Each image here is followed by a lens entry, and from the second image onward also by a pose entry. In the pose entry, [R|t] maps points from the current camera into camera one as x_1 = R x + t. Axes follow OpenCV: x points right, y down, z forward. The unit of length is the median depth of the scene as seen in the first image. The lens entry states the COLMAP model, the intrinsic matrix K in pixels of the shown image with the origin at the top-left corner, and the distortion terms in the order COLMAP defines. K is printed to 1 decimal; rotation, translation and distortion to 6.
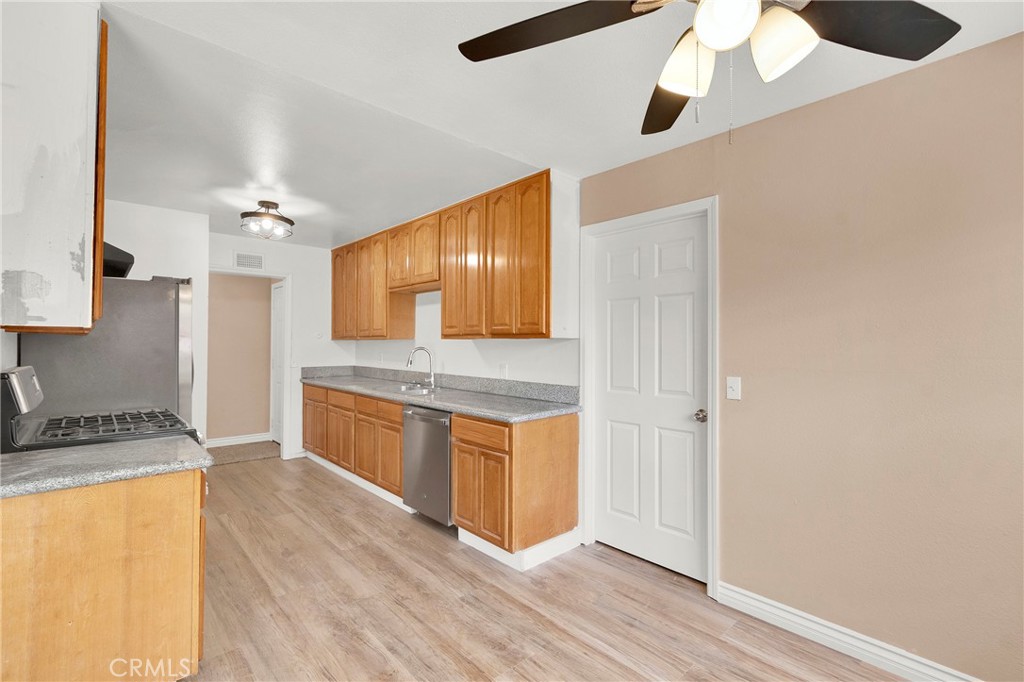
lens RADIAL K [[463.8, 0, 513.3], [0, 463.8, 337.4], [0, 0, 1]] dist [0.003281, -0.000011]
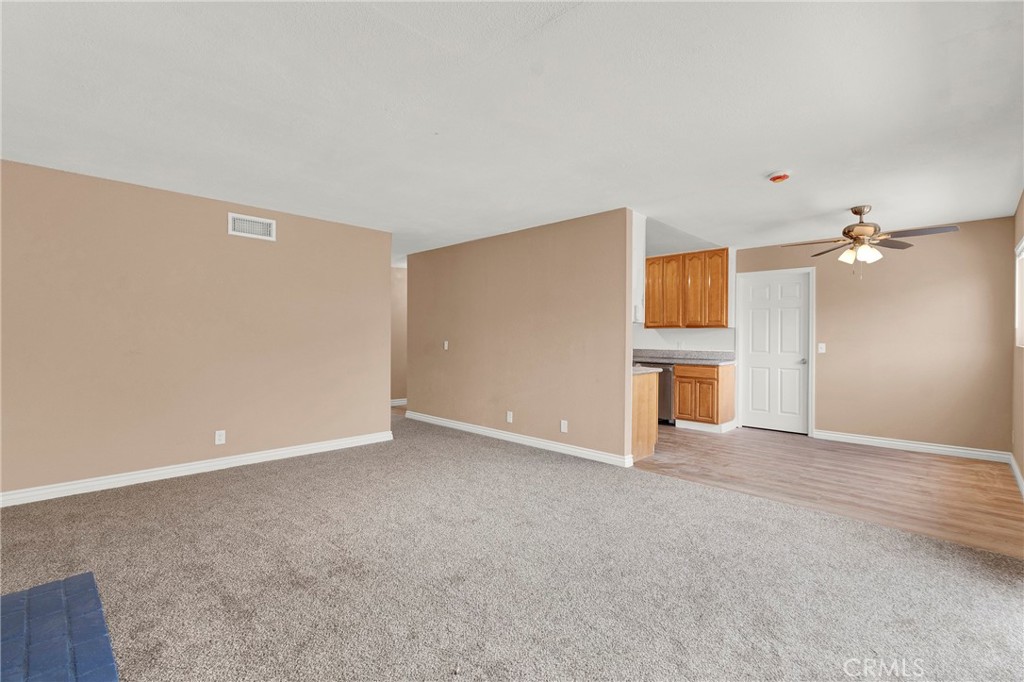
lens RADIAL K [[463.8, 0, 512.9], [0, 463.8, 339.1], [0, 0, 1]] dist [0.003281, -0.000011]
pose [[0.998721, -0.003076, 0.050458, -1.021532], [0.002046, 0.999789, 0.020461, 0.008021], [-0.050510, -0.020332, 0.998517, -1.081526]]
